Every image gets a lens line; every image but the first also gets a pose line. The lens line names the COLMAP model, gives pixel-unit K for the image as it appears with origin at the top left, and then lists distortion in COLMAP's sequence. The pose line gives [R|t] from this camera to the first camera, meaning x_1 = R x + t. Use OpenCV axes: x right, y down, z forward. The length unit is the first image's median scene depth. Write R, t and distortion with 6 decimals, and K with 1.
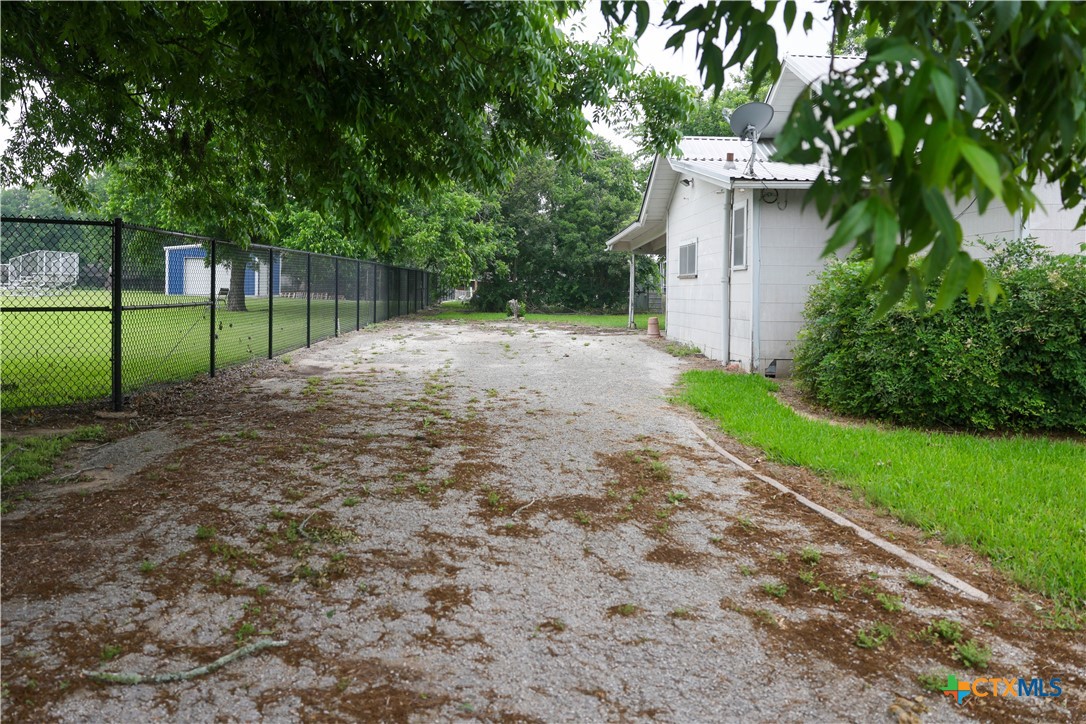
lens RADIAL K [[773.6, 0, 539.7], [0, 773.6, 314.5], [0, 0, 1]] dist [-0.090443, 0.126582]
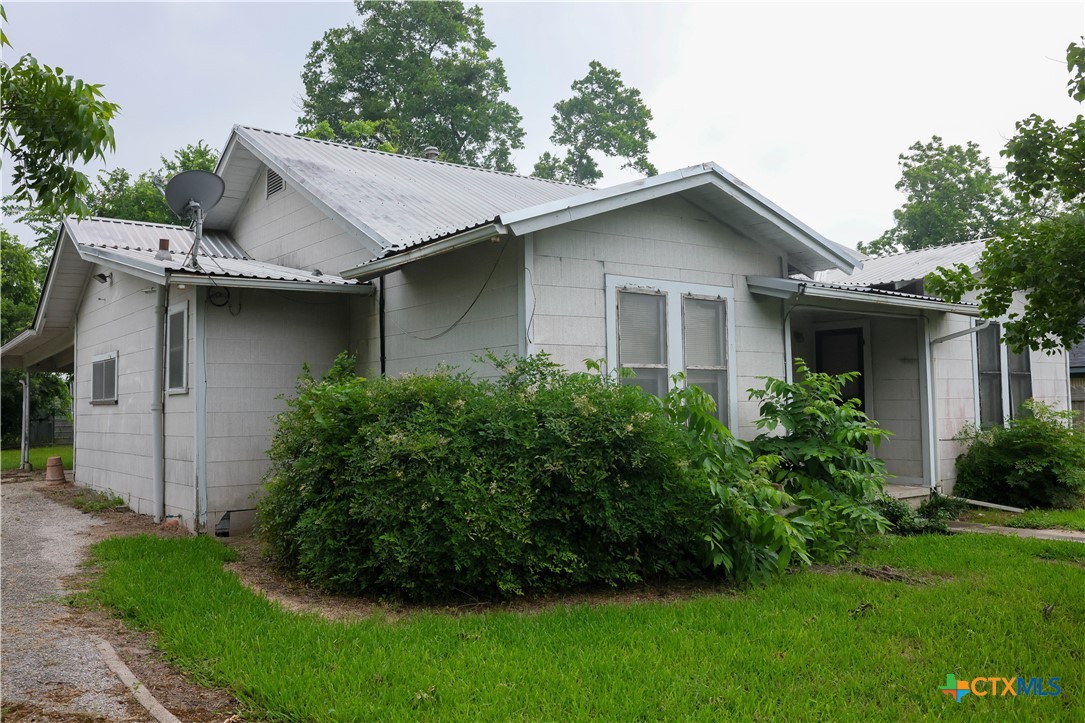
lens RADIAL K [[901.6, 0, 541.7], [0, 901.6, 342.4], [0, 0, 1]] dist [-0.093712, 0.113552]
pose [[0.798727, 0.018657, 0.601405, 0.042379], [0.048248, 0.994315, -0.094925, -0.017273], [-0.599756, 0.104836, 0.793285, 0.193670]]
